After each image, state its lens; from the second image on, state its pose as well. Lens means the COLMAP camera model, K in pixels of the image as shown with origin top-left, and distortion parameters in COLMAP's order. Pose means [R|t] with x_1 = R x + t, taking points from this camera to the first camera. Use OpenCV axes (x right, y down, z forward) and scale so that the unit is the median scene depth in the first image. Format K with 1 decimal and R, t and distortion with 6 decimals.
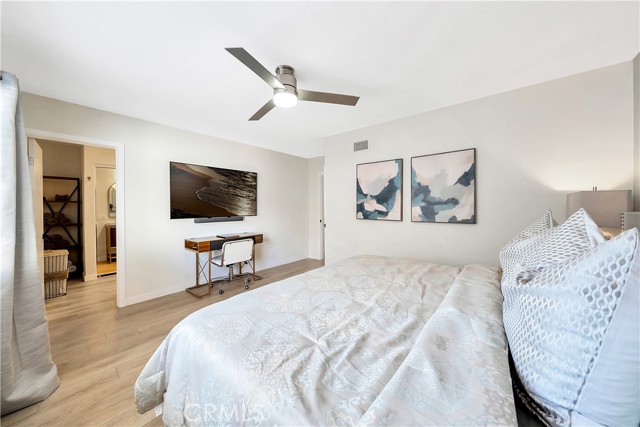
lens RADIAL K [[220.9, 0, 322.9], [0, 220.9, 210.5], [0, 0, 1]] dist [-0.009514, 0.000528]
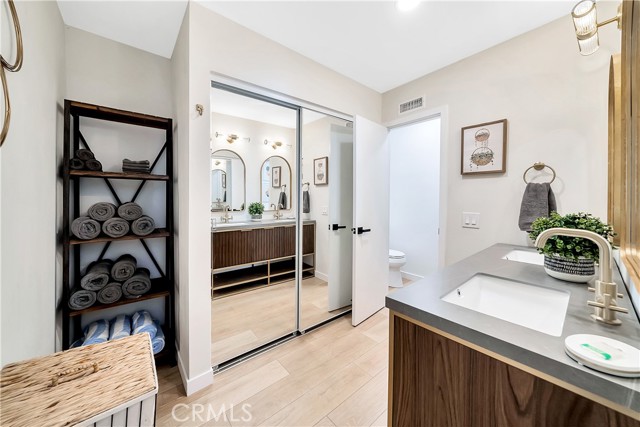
lens RADIAL K [[220.9, 0, 321.9], [0, 220.9, 199.0], [0, 0, 1]] dist [-0.009514, 0.000528]
pose [[0.987839, 0.007906, -0.155281, -0.753490], [-0.007107, 0.999958, 0.005700, -0.003869], [0.155320, -0.004527, 0.987854, 0.619060]]
